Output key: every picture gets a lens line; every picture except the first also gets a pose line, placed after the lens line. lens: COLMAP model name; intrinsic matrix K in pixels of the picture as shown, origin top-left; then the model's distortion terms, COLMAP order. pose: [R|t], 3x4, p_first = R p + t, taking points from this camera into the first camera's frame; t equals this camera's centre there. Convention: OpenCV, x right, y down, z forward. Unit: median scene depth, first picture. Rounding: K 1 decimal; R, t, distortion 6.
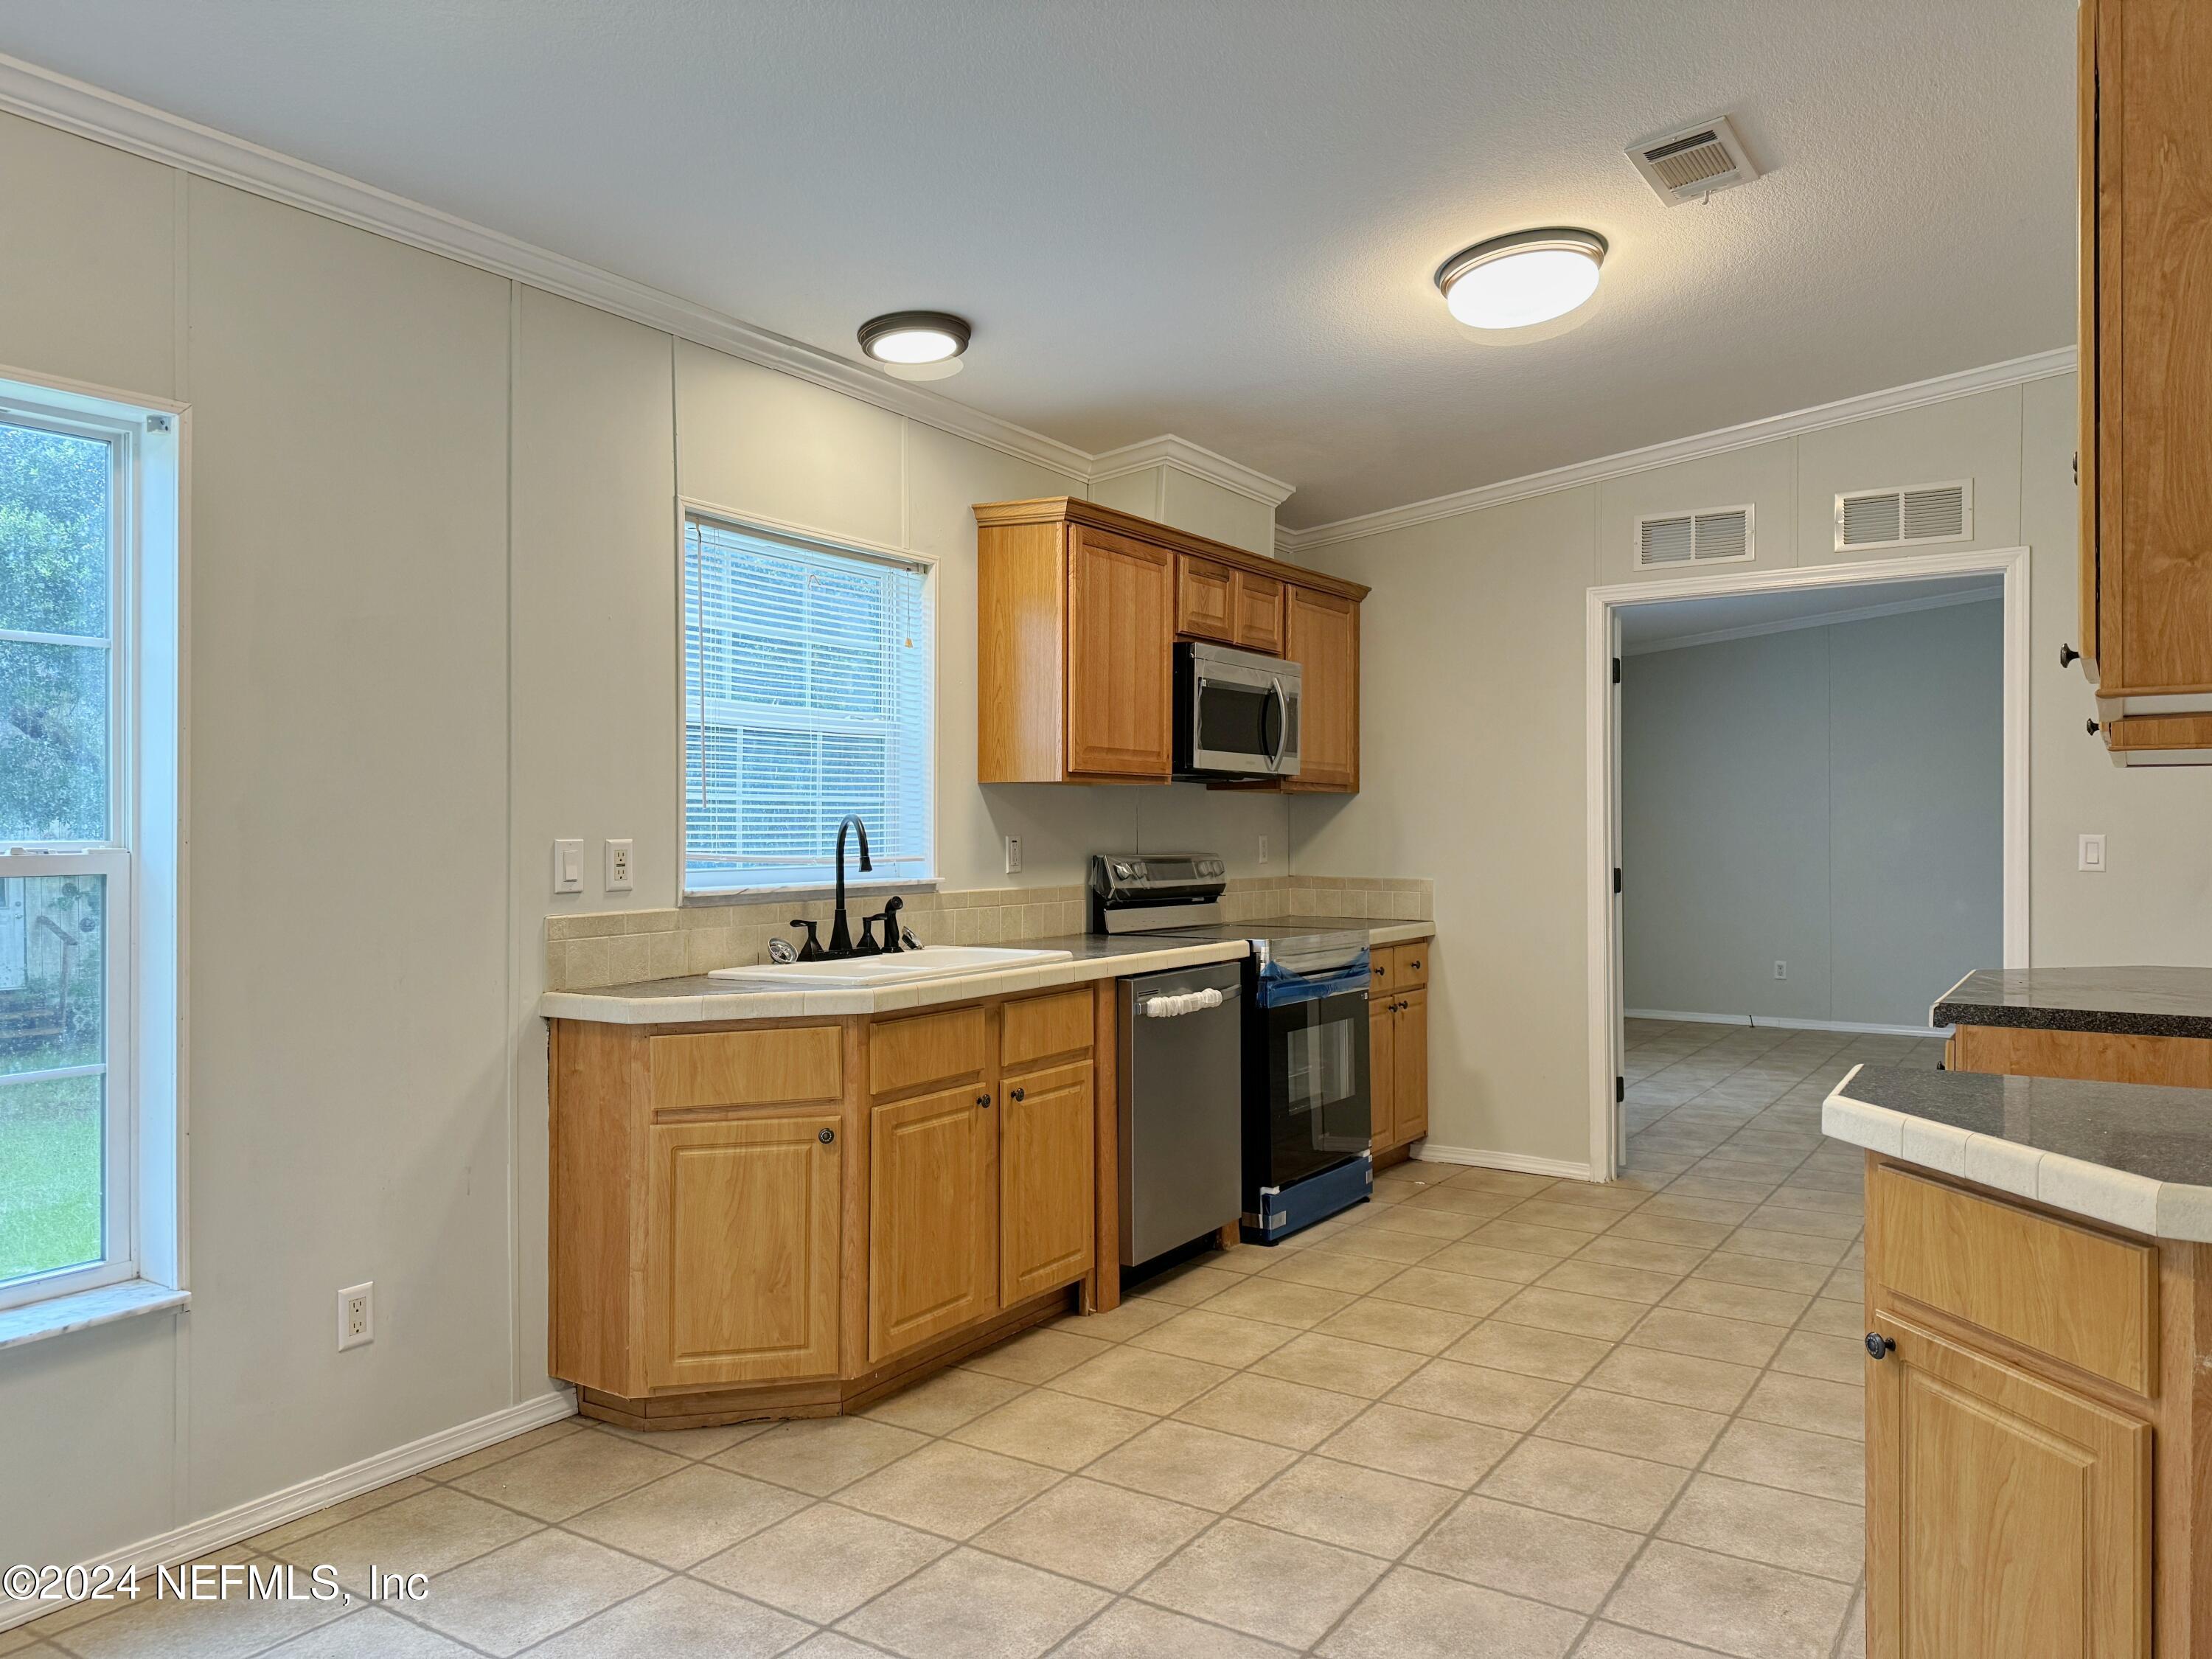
lens RADIAL K [[1570.4, 0, 1091.7], [0, 1570.4, 825.5], [0, 0, 1]] dist [0.093773, -0.096261]
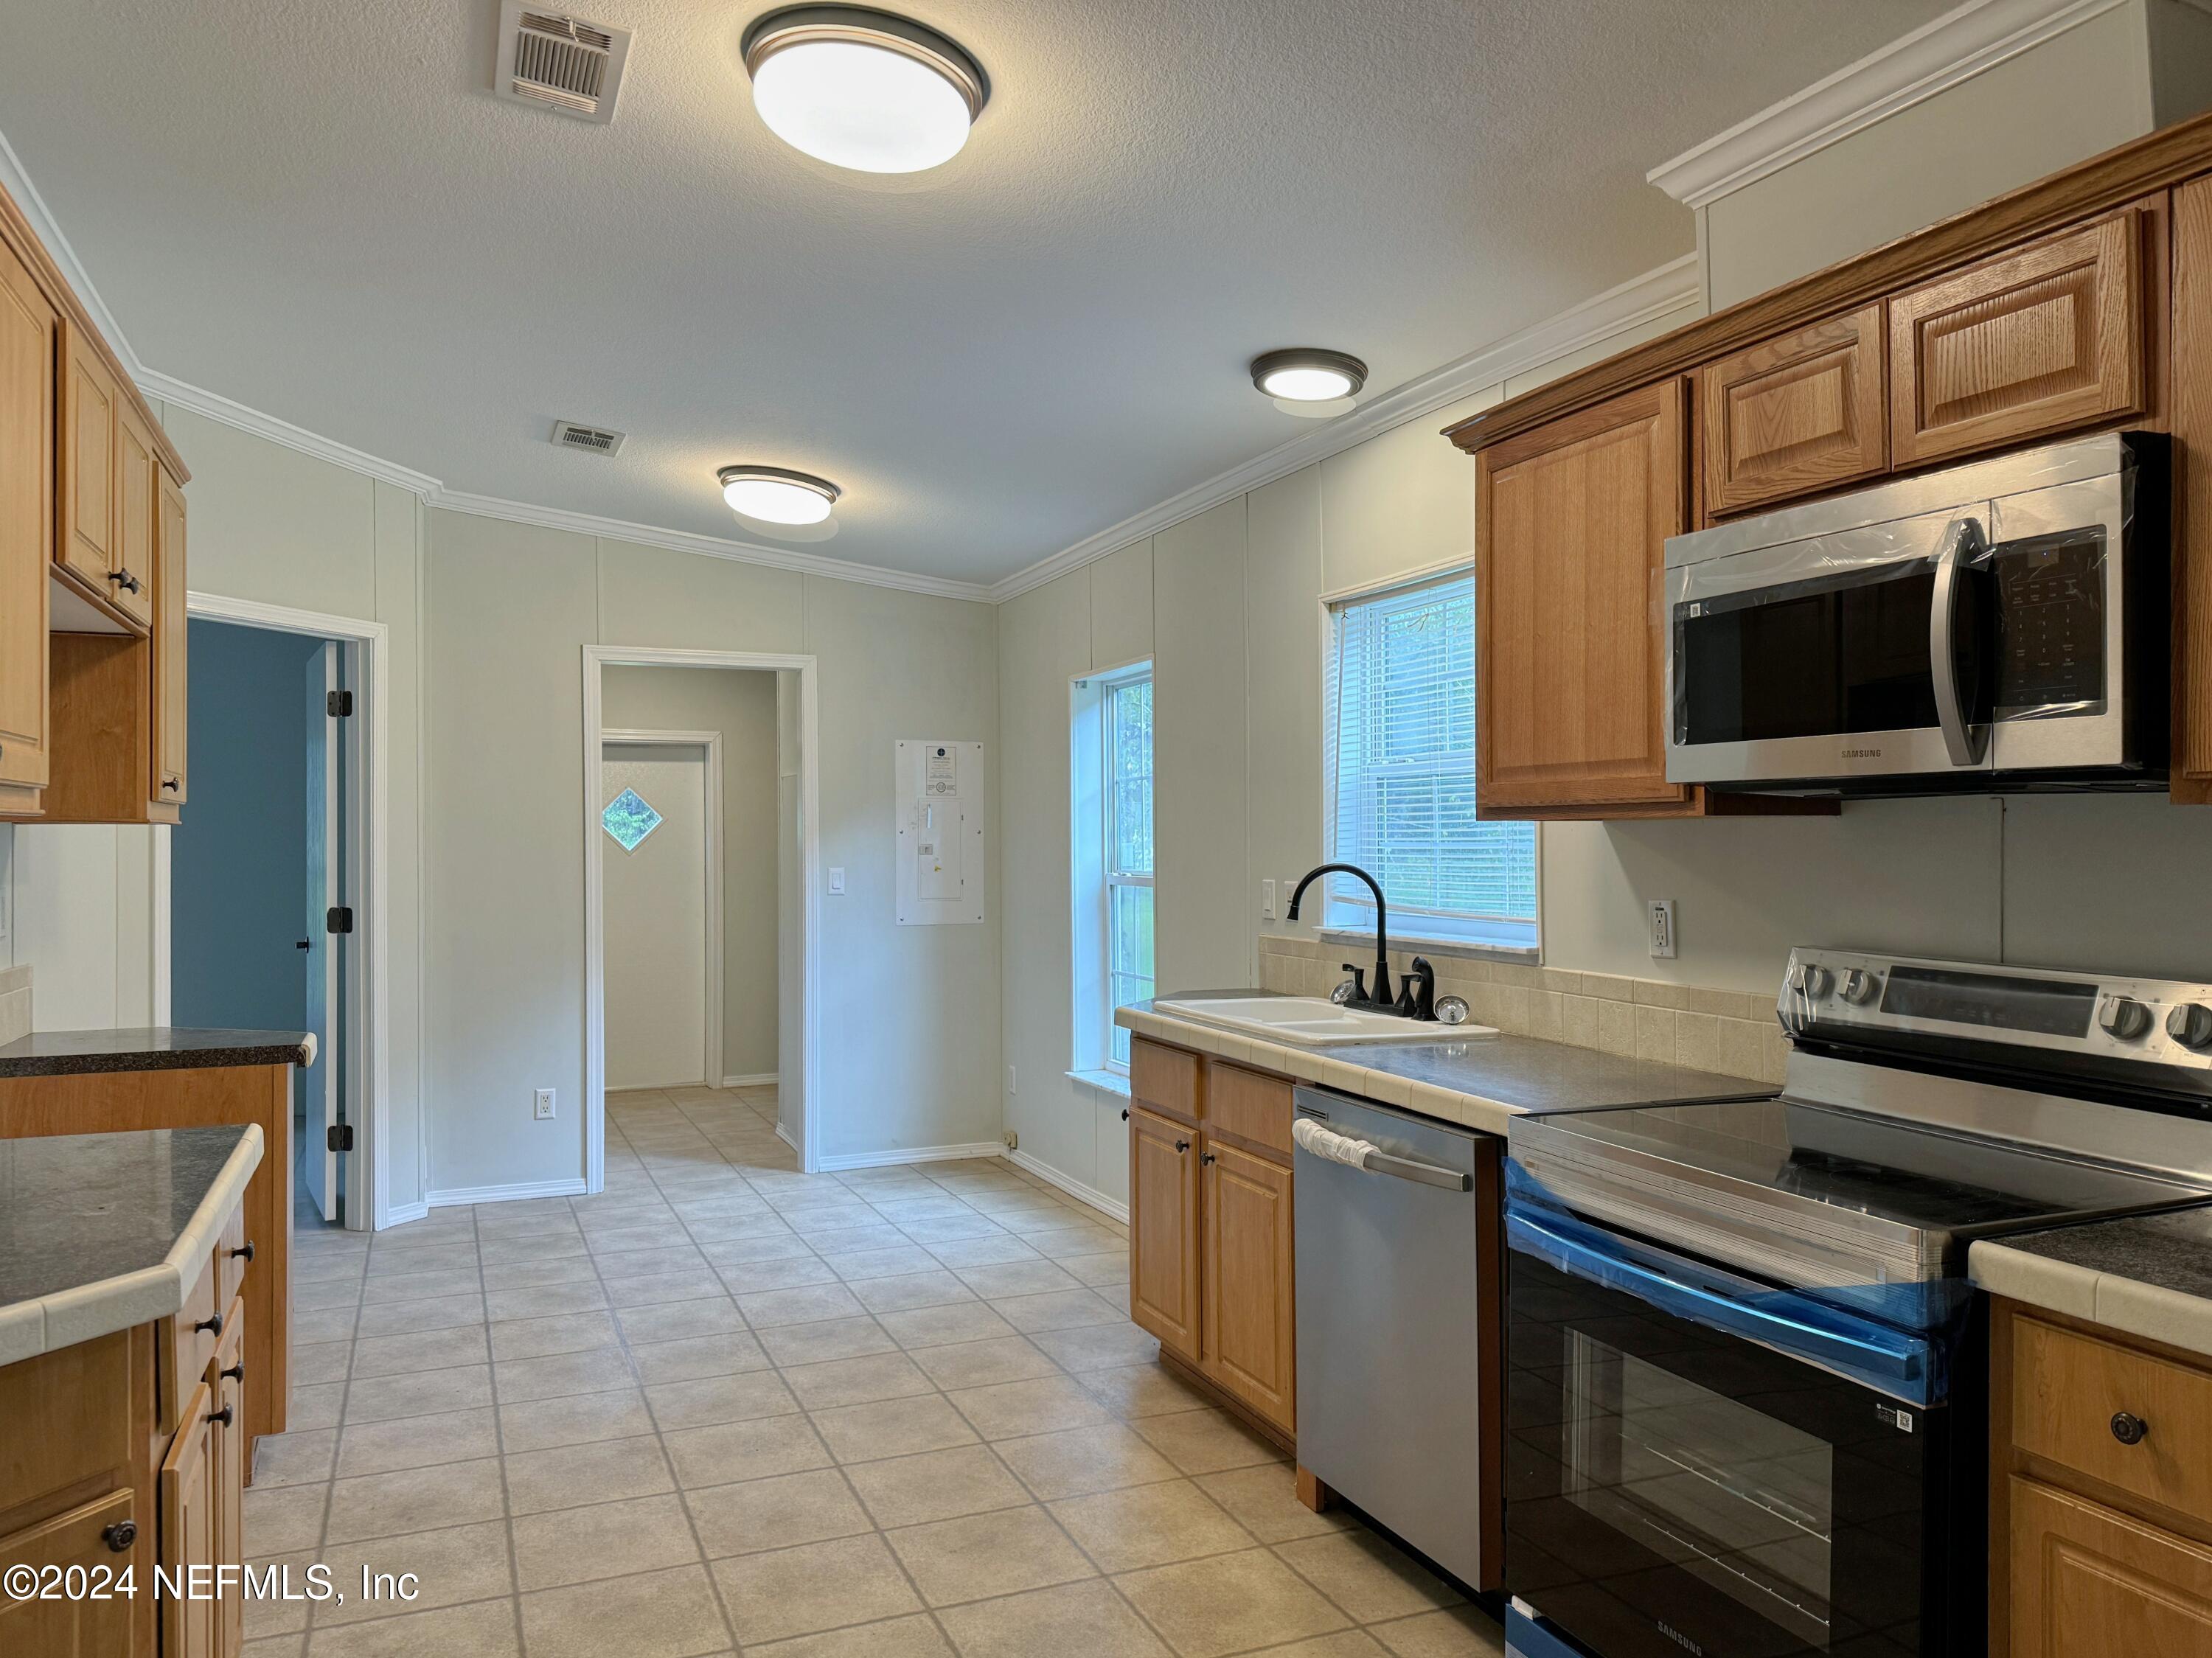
lens RADIAL K [[1570.3, 0, 1091.7], [0, 1570.3, 825.0], [0, 0, 1]] dist [0.093773, -0.096261]
pose [[-0.561225, -0.004346, -0.827652, 0.821157], [0.003873, 0.999961, -0.007876, -0.026218], [0.827655, -0.007626, -0.561186, 1.540688]]
